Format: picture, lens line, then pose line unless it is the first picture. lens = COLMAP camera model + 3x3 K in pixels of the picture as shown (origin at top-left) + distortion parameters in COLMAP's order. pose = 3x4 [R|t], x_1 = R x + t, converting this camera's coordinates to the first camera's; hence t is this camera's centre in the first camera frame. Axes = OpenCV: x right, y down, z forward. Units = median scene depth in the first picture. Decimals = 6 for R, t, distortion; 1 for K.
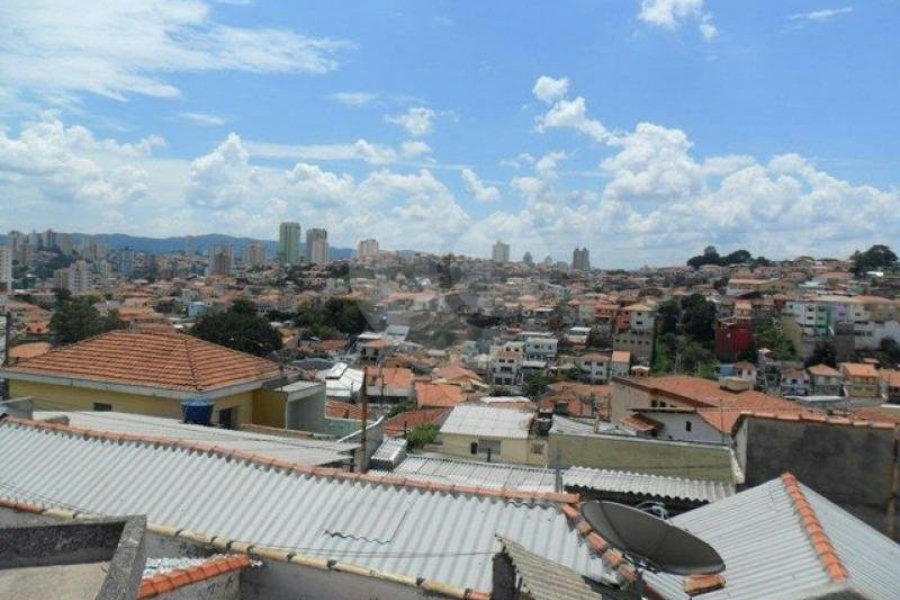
lens RADIAL K [[721.9, 0, 450.0], [0, 721.9, 300.0], [0, 0, 1]] dist [-0.052684, 0.042582]
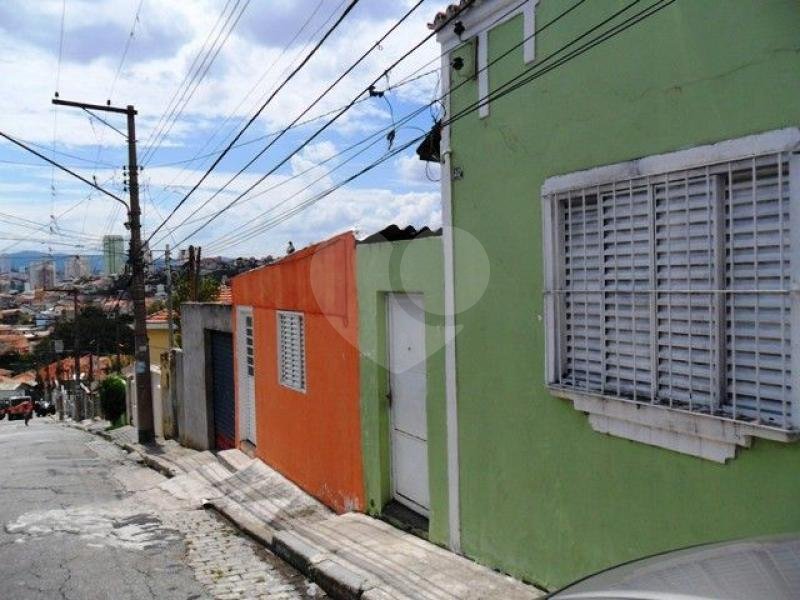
lens RADIAL K [[641.2, 0, 400.4], [0, 641.2, 298.8], [0, 0, 1]] dist [-0.048051, 0.031260]
pose [[0.976535, -0.064971, 0.205327, -0.437974], [0.063788, 0.997887, 0.012383, 0.077034], [-0.205697, 0.001005, 0.978615, -0.149485]]
